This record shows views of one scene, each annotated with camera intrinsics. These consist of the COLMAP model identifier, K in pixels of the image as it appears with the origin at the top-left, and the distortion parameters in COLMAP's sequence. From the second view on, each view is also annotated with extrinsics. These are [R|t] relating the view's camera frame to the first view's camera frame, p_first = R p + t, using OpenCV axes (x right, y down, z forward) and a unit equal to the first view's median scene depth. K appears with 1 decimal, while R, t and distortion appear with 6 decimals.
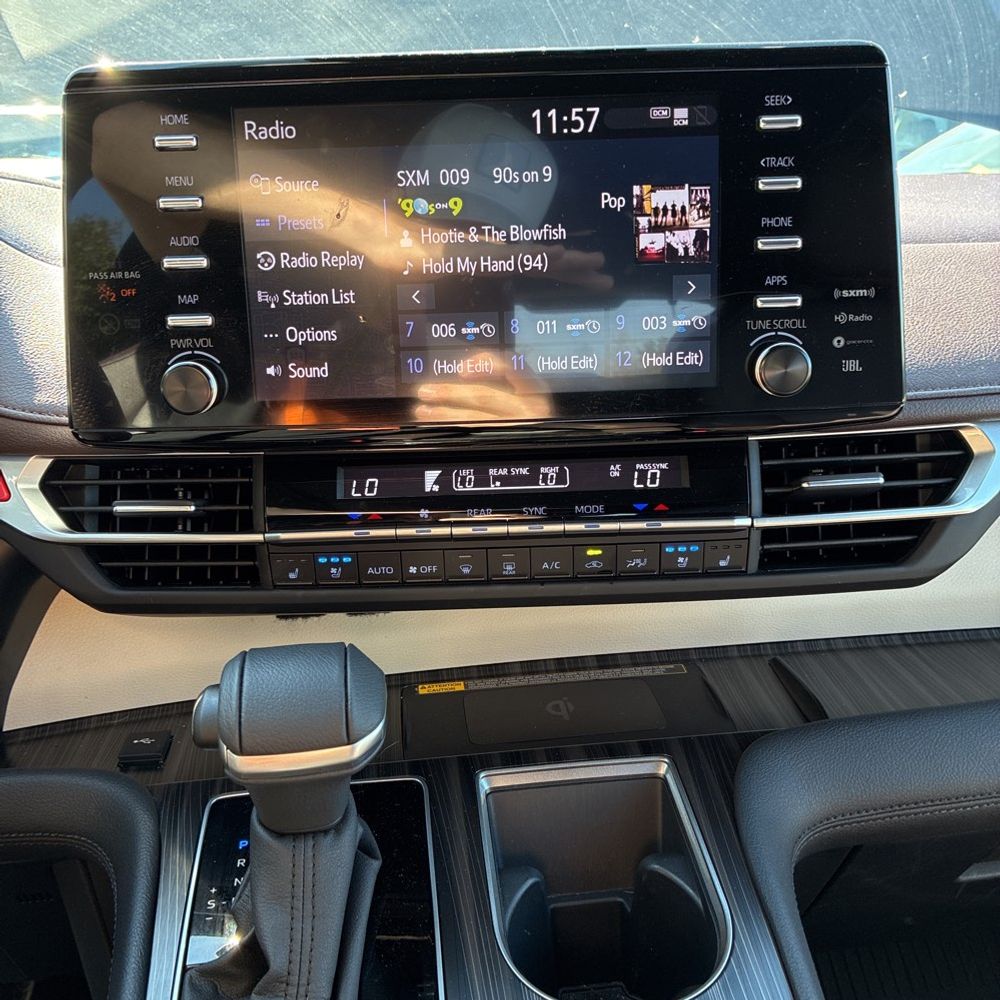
lens RADIAL K [[1027.0, 0, 497.9], [0, 1027.0, 505.0], [0, 0, 1]] dist [0.019655, 0.000000]
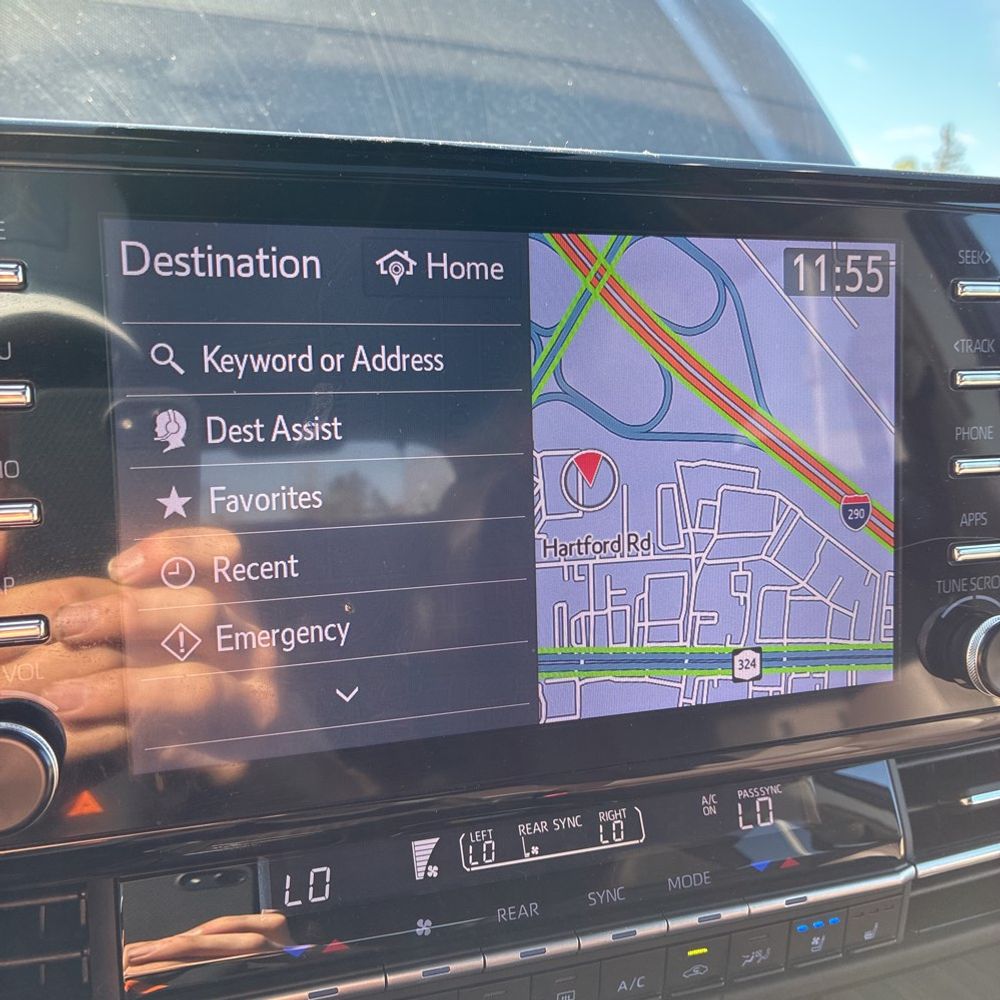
lens RADIAL K [[1027.0, 0, 498.6], [0, 1027.0, 499.9], [0, 0, 1]] dist [0.019655, 0.000000]
pose [[0.950707, -0.018358, 0.309545, -0.200303], [0.056145, 0.991938, -0.113608, -0.154907], [-0.304964, 0.125388, 0.944074, 0.420704]]
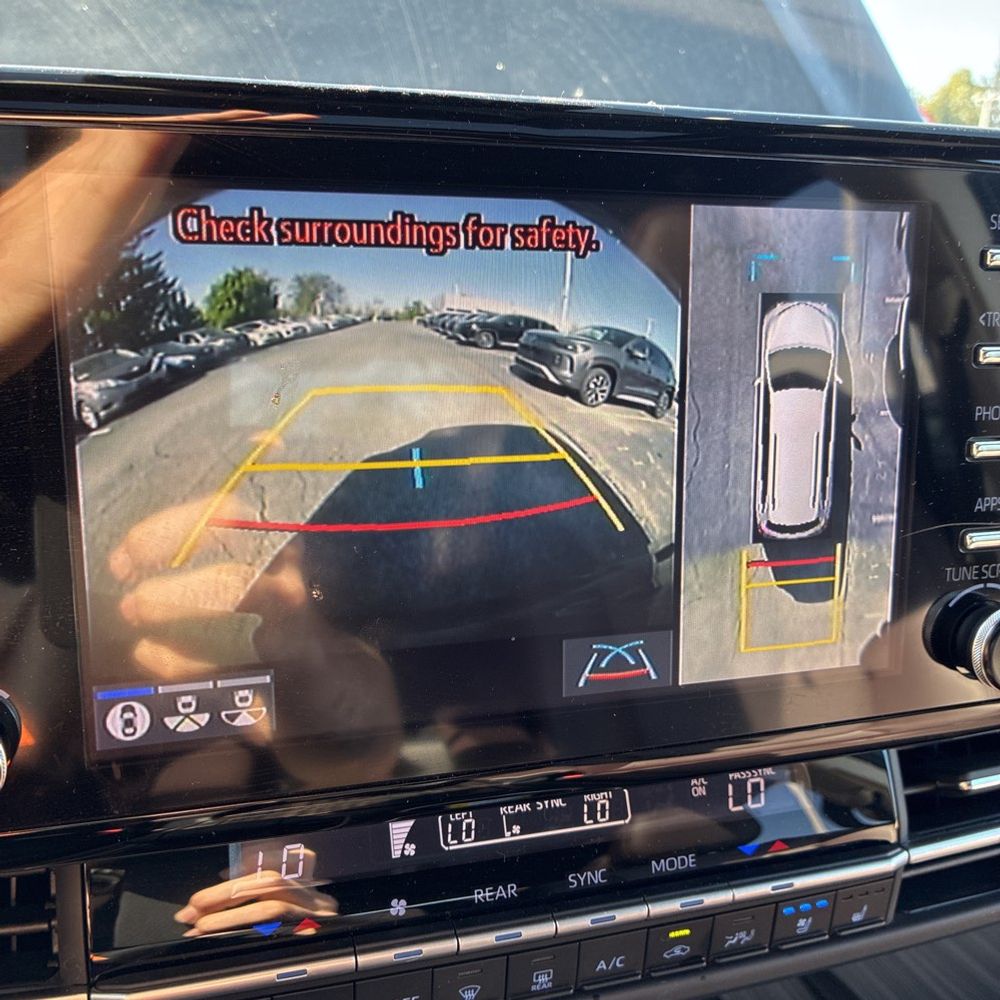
lens RADIAL K [[1027.0, 0, 510.4], [0, 1027.0, 495.5], [0, 0, 1]] dist [0.019655, 0.000000]
pose [[0.956250, -0.018878, 0.291941, -0.169147], [0.029726, 0.999021, -0.032768, -0.189986], [-0.291036, 0.040013, 0.955875, 0.439163]]
